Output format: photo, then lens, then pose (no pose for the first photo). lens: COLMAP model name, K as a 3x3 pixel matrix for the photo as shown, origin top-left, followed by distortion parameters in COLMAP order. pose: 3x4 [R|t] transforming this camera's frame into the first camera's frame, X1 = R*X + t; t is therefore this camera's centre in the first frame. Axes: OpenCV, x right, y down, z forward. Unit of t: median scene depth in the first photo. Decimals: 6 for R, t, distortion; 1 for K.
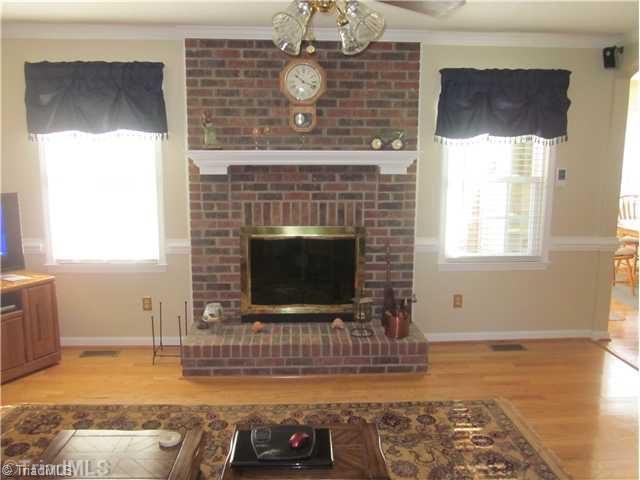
lens RADIAL K [[534.8, 0, 321.0], [0, 534.8, 238.5], [0, 0, 1]] dist [-0.040287, 0.021052]
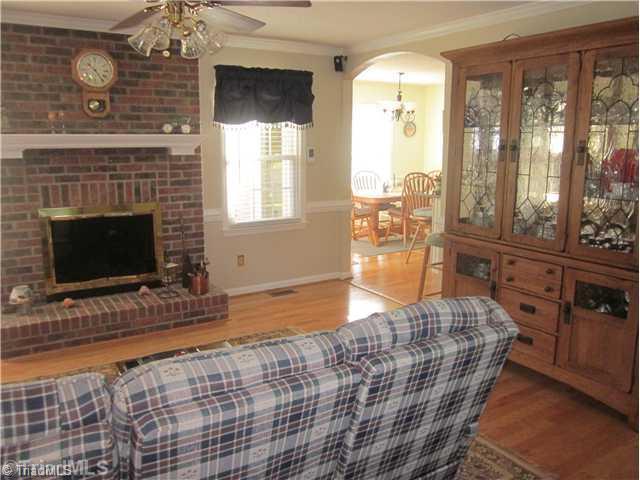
lens RADIAL K [[534.8, 0, 319.7], [0, 534.8, 240.9], [0, 0, 1]] dist [-0.040287, 0.021052]
pose [[0.873049, -0.092410, 0.478796, -0.174728], [0.077980, 0.995701, 0.049984, 0.029808], [-0.481356, -0.006302, 0.876502, -0.151464]]
